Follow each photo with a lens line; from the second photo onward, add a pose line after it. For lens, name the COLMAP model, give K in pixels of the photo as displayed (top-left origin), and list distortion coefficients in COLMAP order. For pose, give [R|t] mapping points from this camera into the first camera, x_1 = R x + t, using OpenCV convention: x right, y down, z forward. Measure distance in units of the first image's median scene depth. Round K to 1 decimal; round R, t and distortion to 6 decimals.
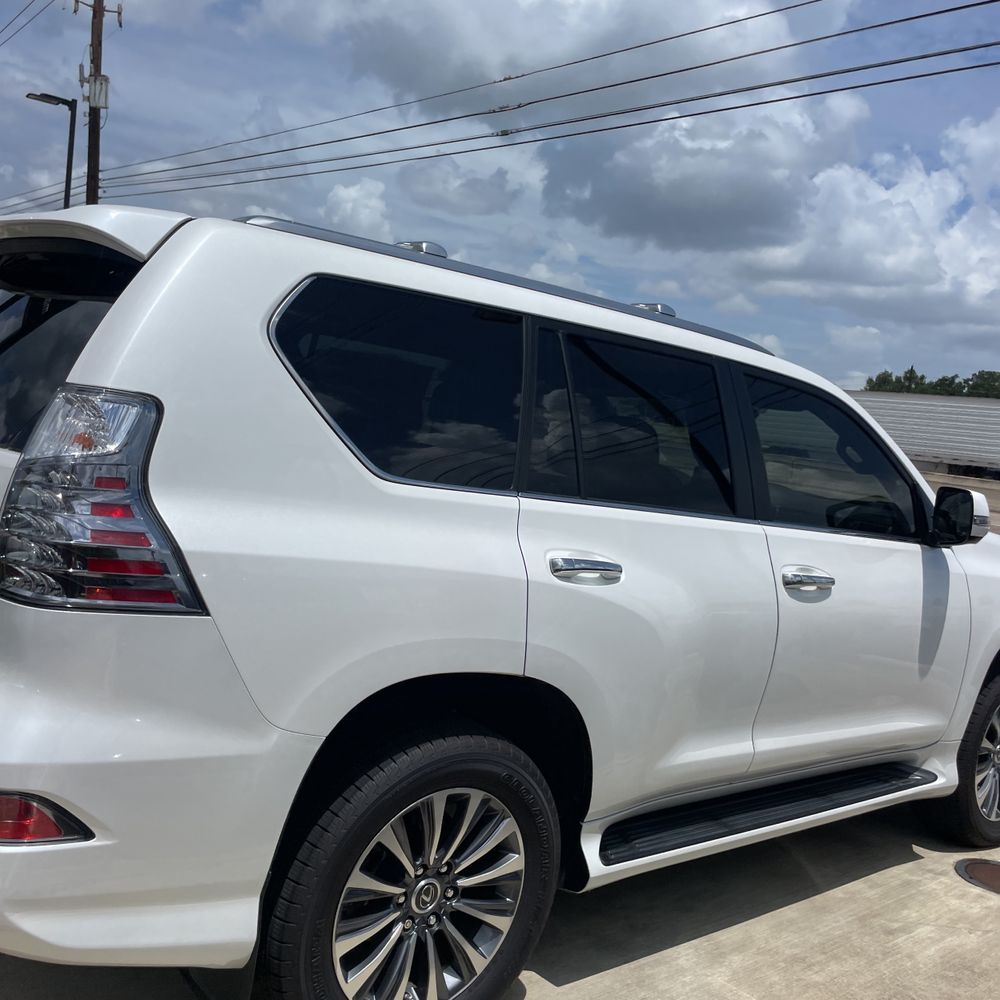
lens RADIAL K [[1028.9, 0, 509.6], [0, 1028.9, 498.0], [0, 0, 1]] dist [0.106343, -0.147833]
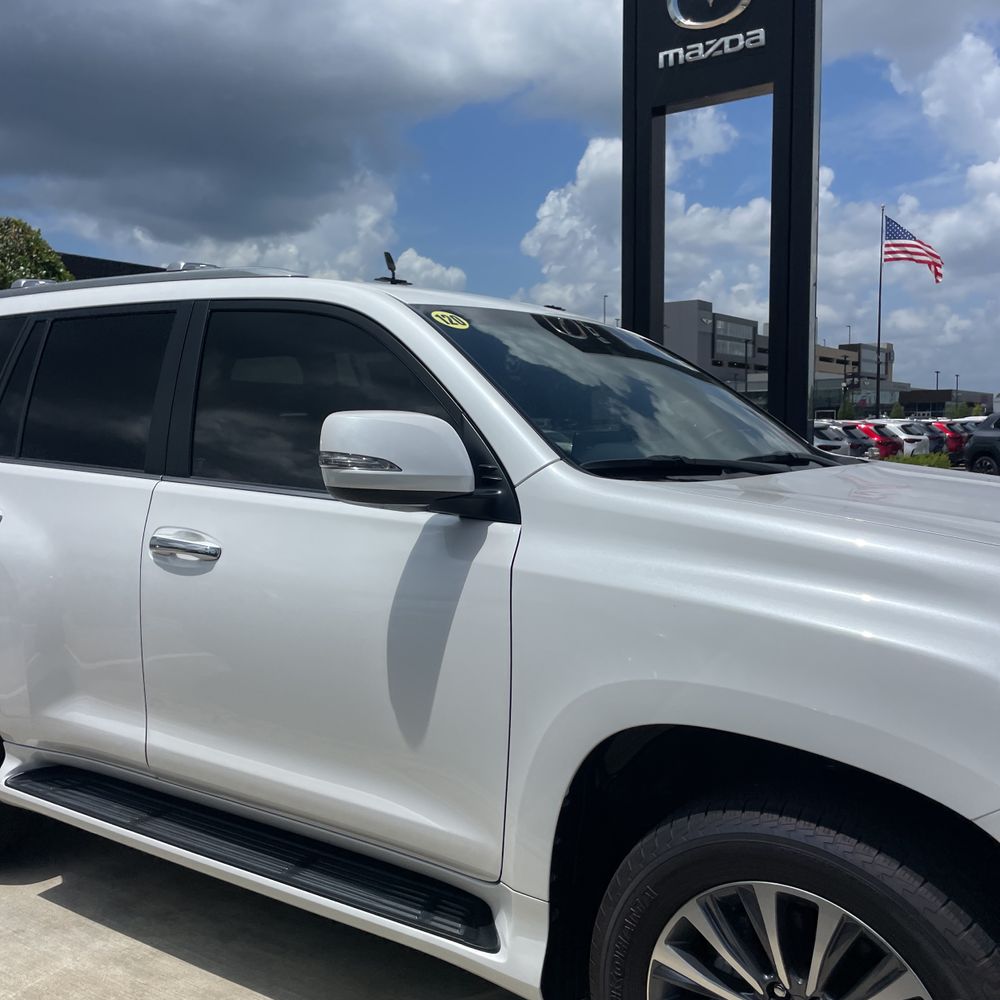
lens RADIAL K [[1028.9, 0, 509.6], [0, 1028.9, 498.0], [0, 0, 1]] dist [0.106343, -0.147833]
pose [[0.265270, -0.054925, -0.962609, 1.175699], [-0.040344, 0.996869, -0.067997, 0.089108], [0.963330, 0.056873, 0.262223, 1.063824]]
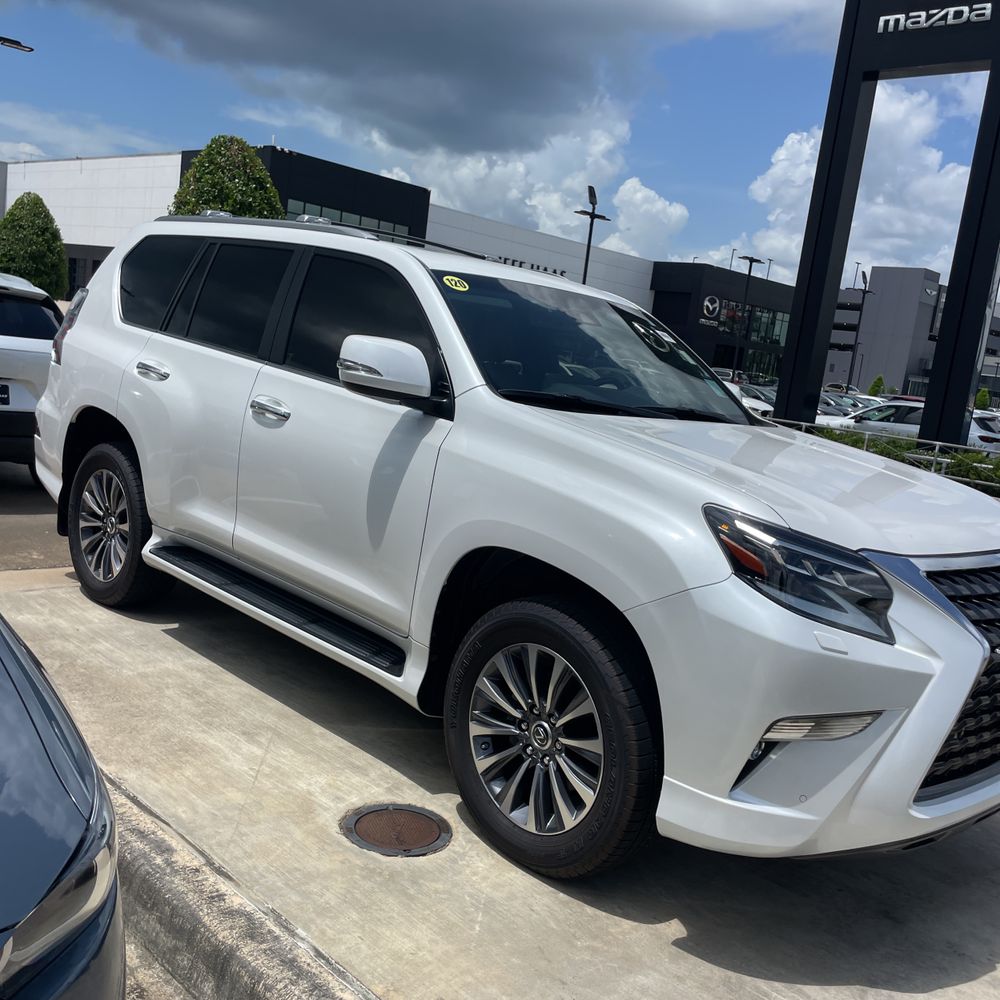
lens RADIAL K [[1028.9, 0, 509.6], [0, 1028.9, 498.0], [0, 0, 1]] dist [0.106343, -0.147833]
pose [[0.099024, 0.034733, -0.994479, 1.601779], [-0.202089, 0.979266, 0.014079, 0.111352], [0.974348, 0.199579, 0.103990, 1.210072]]
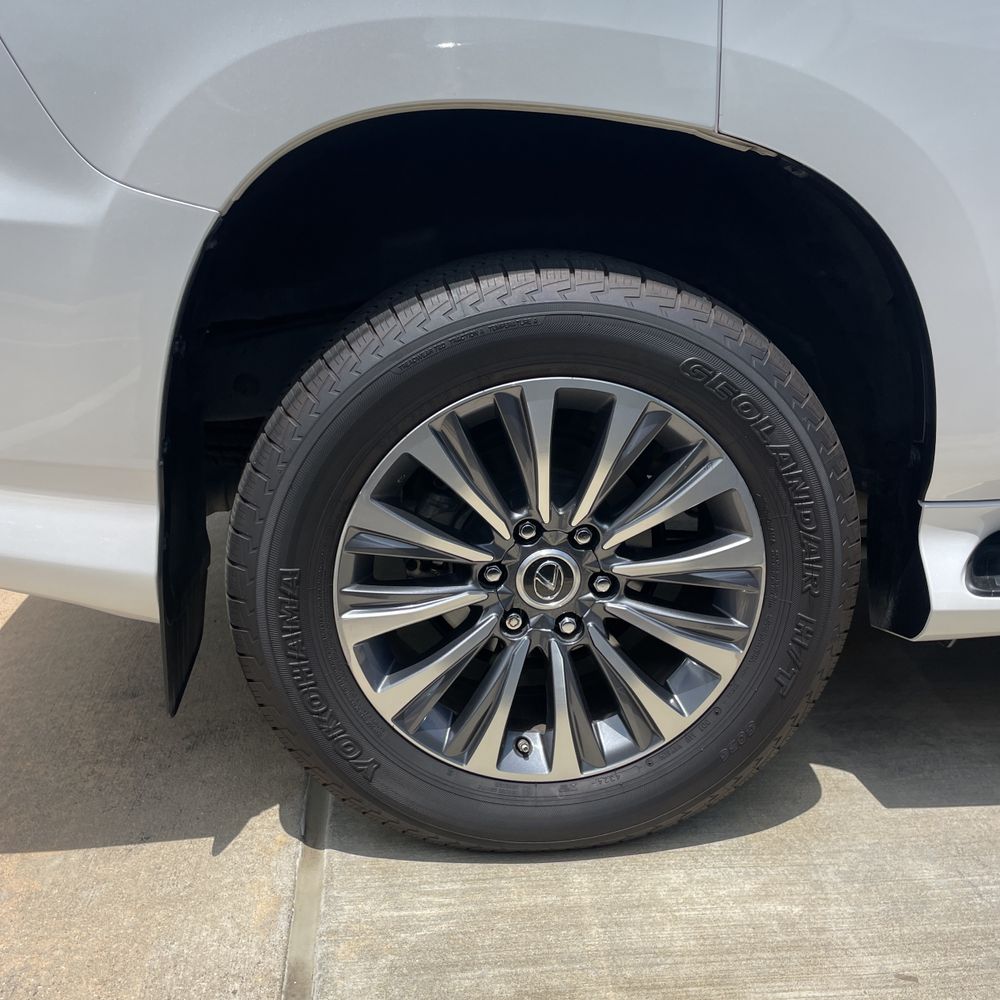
lens RADIAL K [[980.2, 0, 500.0], [0, 980.2, 500.0], [0, 0, 1]] dist [0.089741, -0.159772]
pose [[0.821232, 0.061120, -0.567311, 0.147803], [0.036984, 0.986454, 0.159814, 0.201274], [0.569394, -0.152226, 0.807847, 0.450710]]
